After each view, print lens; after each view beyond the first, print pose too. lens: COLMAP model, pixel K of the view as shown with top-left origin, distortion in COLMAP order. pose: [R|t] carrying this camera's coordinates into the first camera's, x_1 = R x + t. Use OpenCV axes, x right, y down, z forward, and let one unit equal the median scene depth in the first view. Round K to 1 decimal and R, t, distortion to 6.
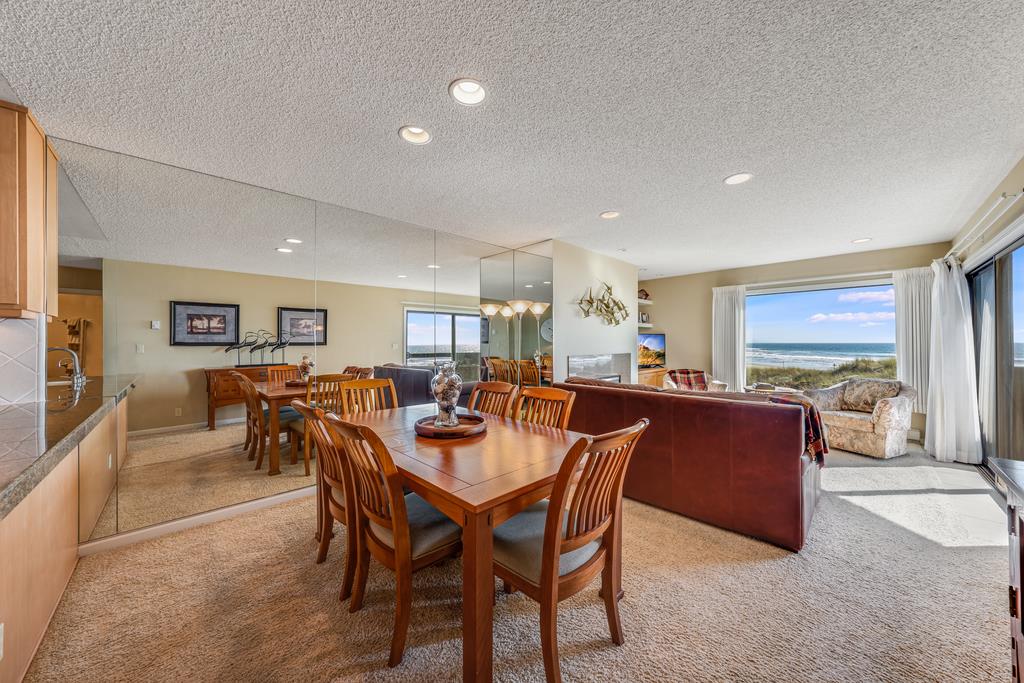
lens RADIAL K [[348.7, 0, 508.1], [0, 348.7, 344.1], [0, 0, 1]] dist [-0.011340, 0.000370]
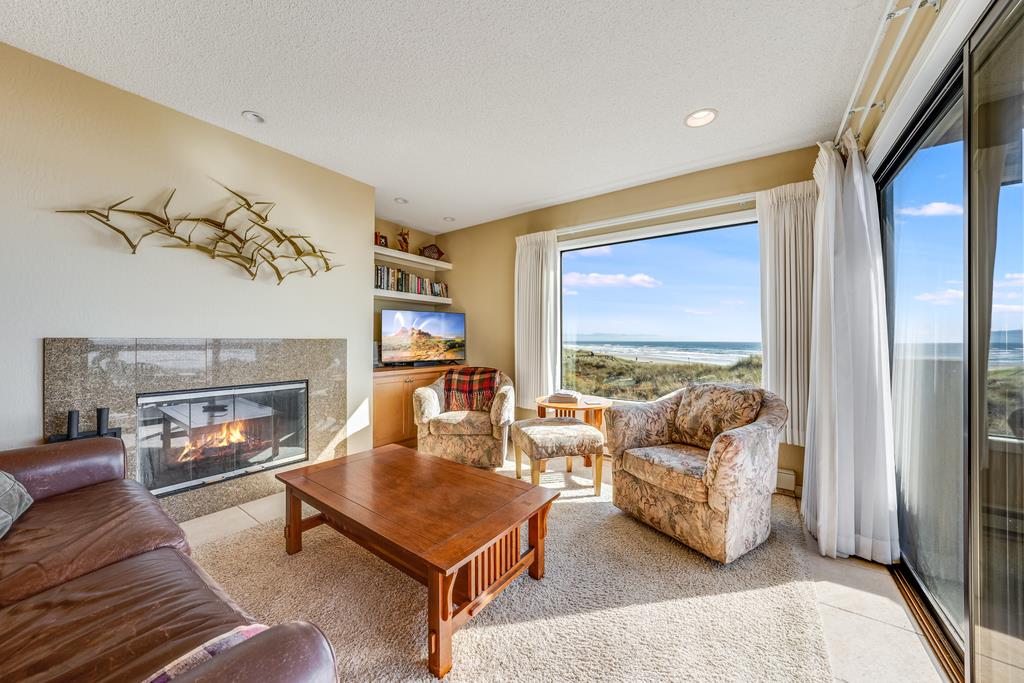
lens RADIAL K [[348.7, 0, 508.7], [0, 348.7, 340.7], [0, 0, 1]] dist [-0.011340, 0.000370]
pose [[0.985208, 0.007459, 0.171200, 0.643022], [-0.007243, 0.999972, -0.001887, 0.035669], [-0.171209, 0.000619, 0.985235, 0.524626]]
